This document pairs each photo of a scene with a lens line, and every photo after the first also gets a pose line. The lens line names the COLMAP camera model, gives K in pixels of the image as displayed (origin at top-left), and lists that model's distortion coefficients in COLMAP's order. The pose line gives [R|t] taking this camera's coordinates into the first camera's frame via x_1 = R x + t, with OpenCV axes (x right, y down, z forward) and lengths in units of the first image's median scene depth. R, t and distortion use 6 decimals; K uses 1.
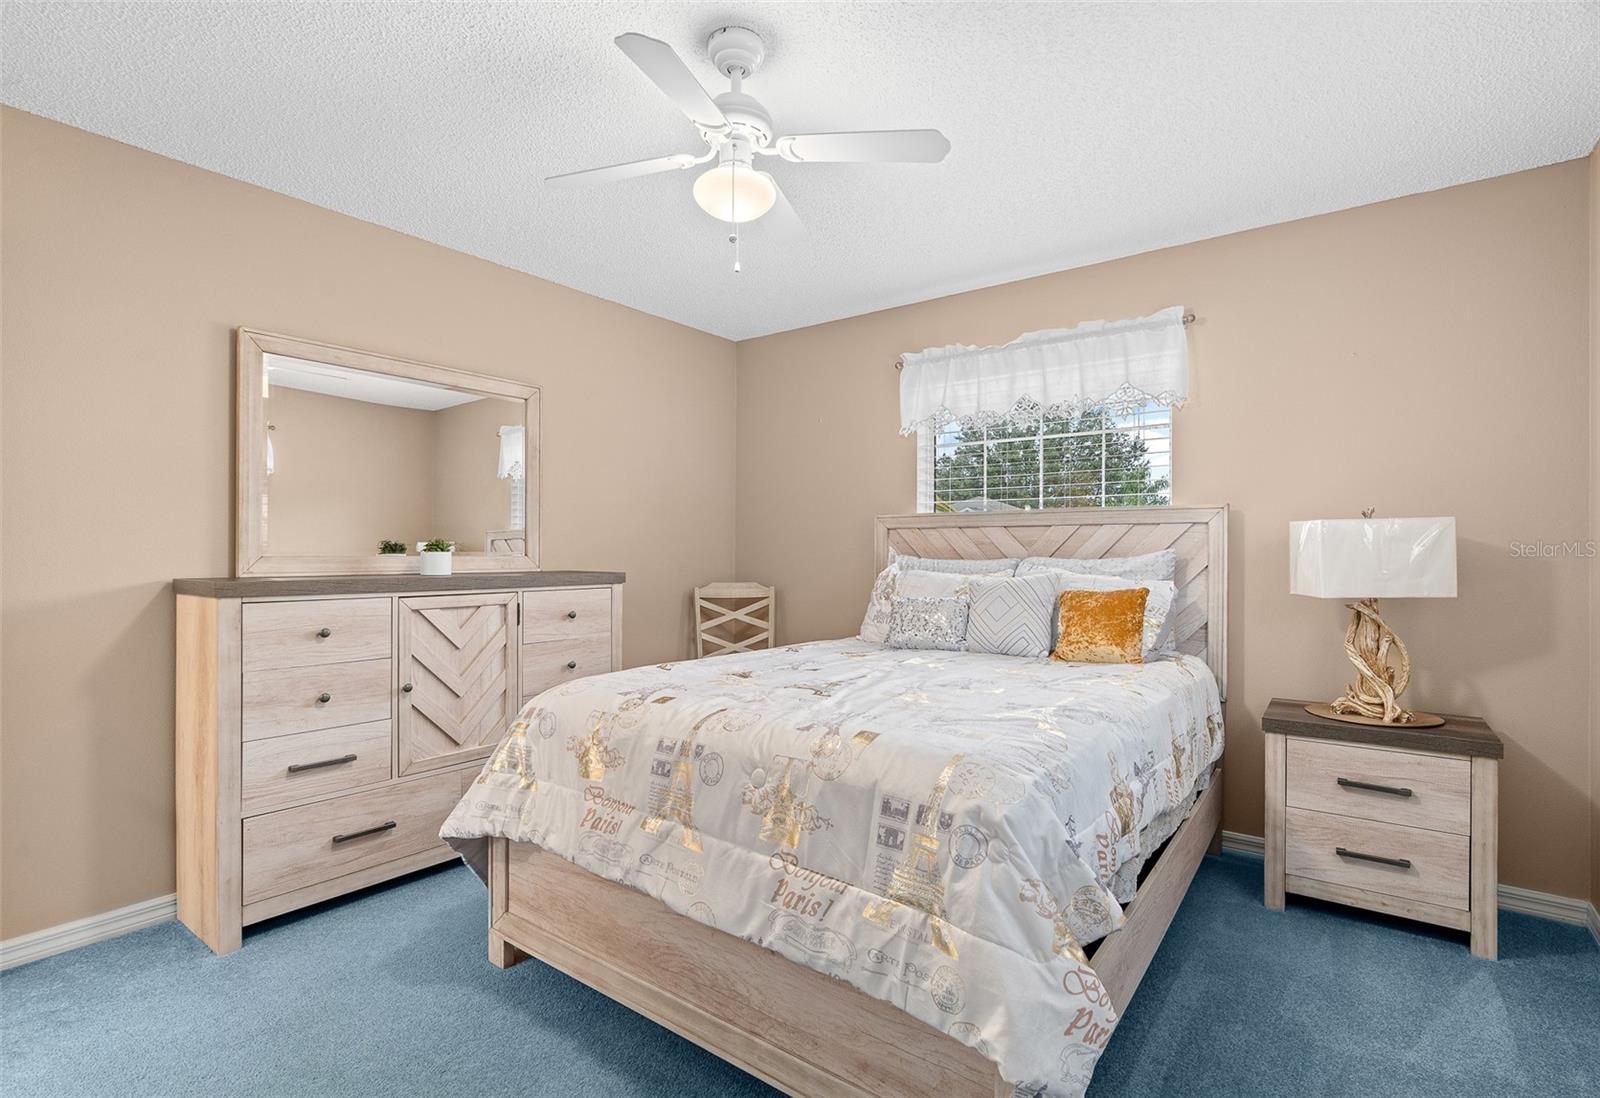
lens RADIAL K [[759.2, 0, 795.5], [0, 759.2, 545.7], [0, 0, 1]] dist [-0.004043, 0.002392]
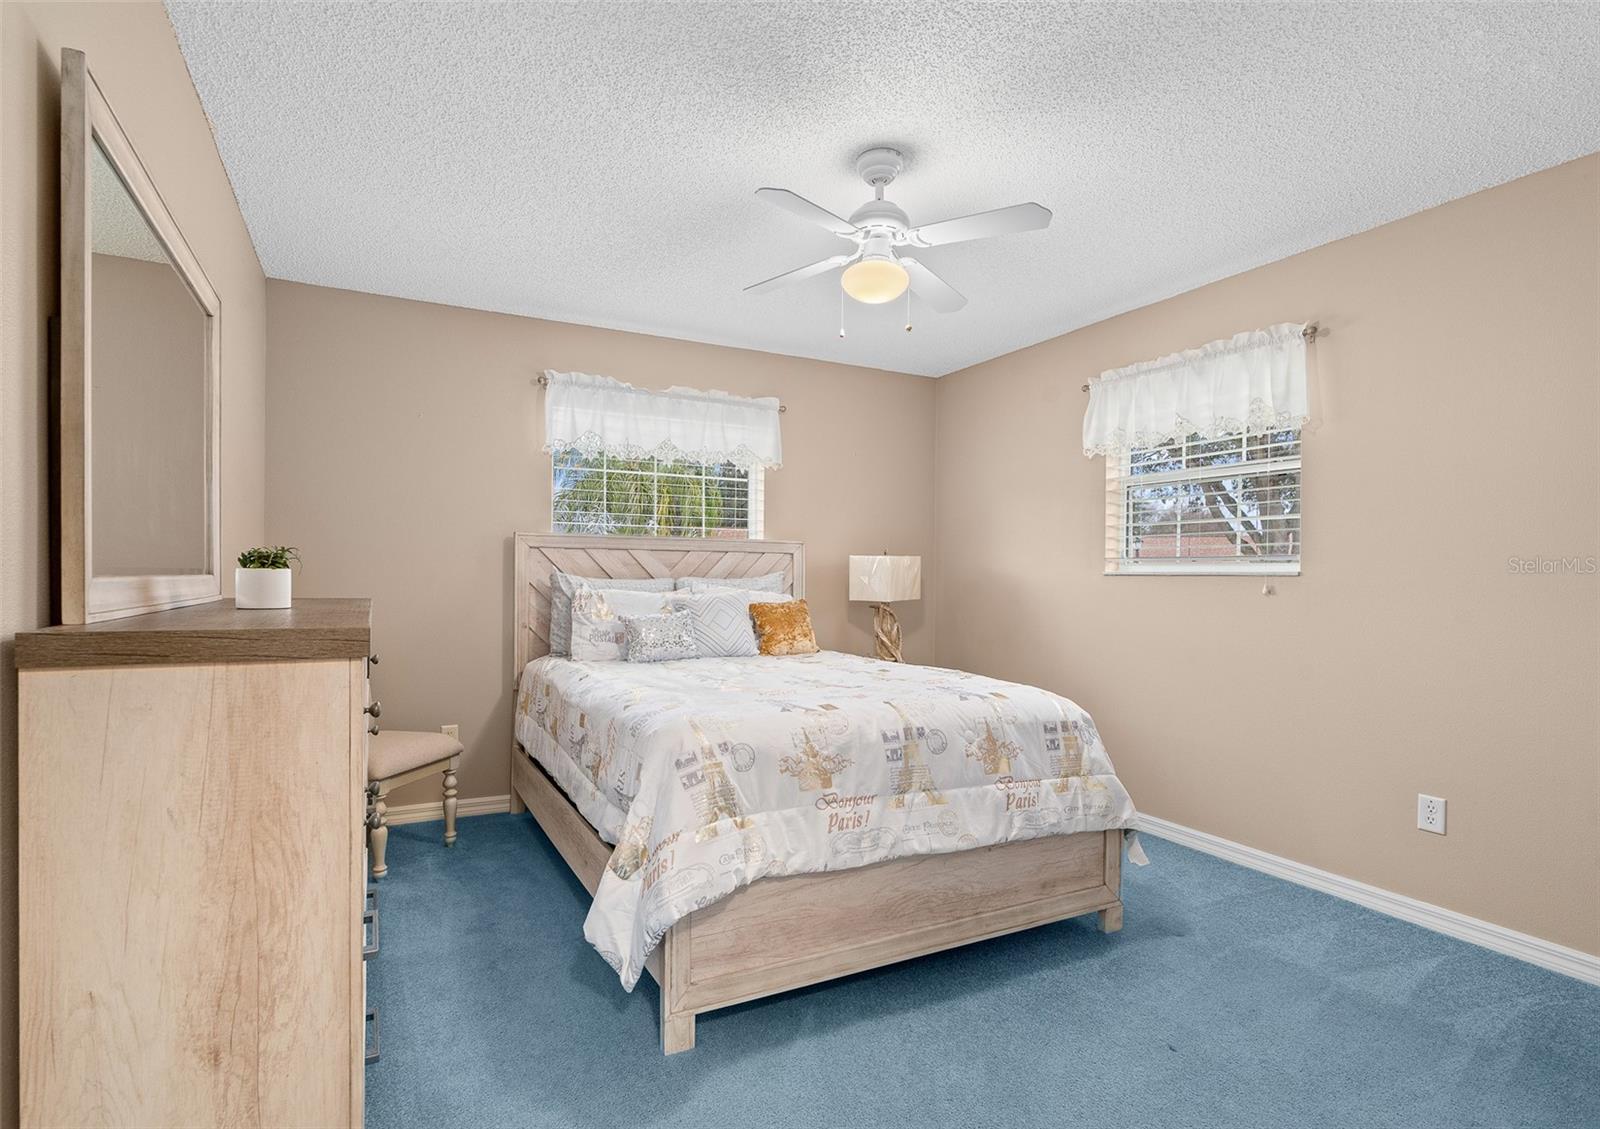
lens RADIAL K [[793.8, 0, 743.5], [0, 793.8, 574.8], [0, 0, 1]] dist [-0.007878, 0.003150]
pose [[0.455317, 0.002703, 0.890325, -1.220183], [-0.018304, 0.999812, 0.006326, 0.003342], [-0.890141, -0.019177, 0.455281, 0.559633]]
